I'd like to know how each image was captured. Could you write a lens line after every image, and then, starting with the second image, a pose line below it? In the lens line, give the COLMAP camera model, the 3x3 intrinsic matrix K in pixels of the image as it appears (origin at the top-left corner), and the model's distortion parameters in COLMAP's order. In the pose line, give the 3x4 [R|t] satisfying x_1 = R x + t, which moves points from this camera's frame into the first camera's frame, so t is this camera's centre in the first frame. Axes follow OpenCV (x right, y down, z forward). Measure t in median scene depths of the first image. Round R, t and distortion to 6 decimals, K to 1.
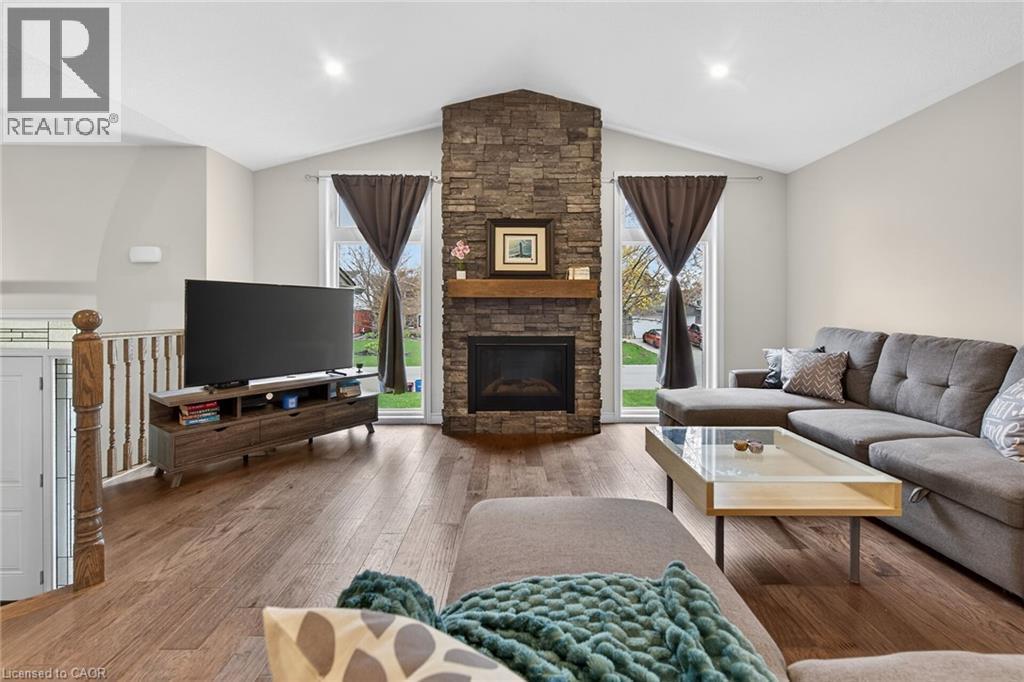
lens RADIAL K [[404.2, 0, 520.9], [0, 404.2, 315.5], [0, 0, 1]] dist [0.000791, 0.000014]
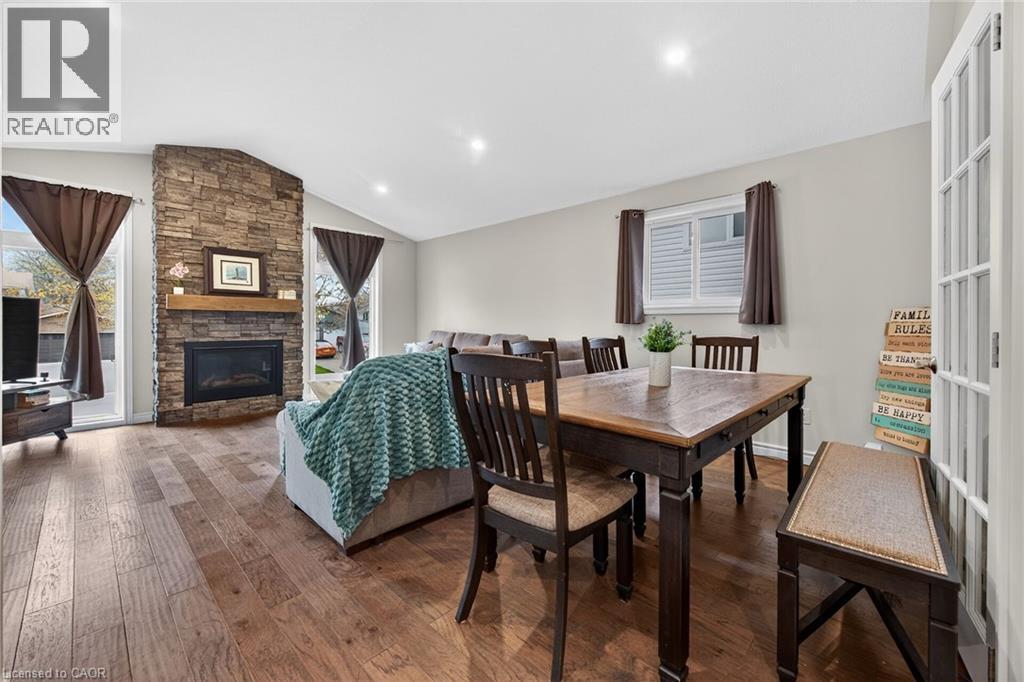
lens RADIAL K [[420.5, 0, 512.3], [0, 420.5, 325.3], [0, 0, 1]] dist [-0.004411, -0.000450]
pose [[0.717027, -0.001818, 0.697043, -0.301918], [0.001000, 0.999998, 0.001579, 0.001122], [-0.697044, -0.000435, 0.717028, -0.572998]]
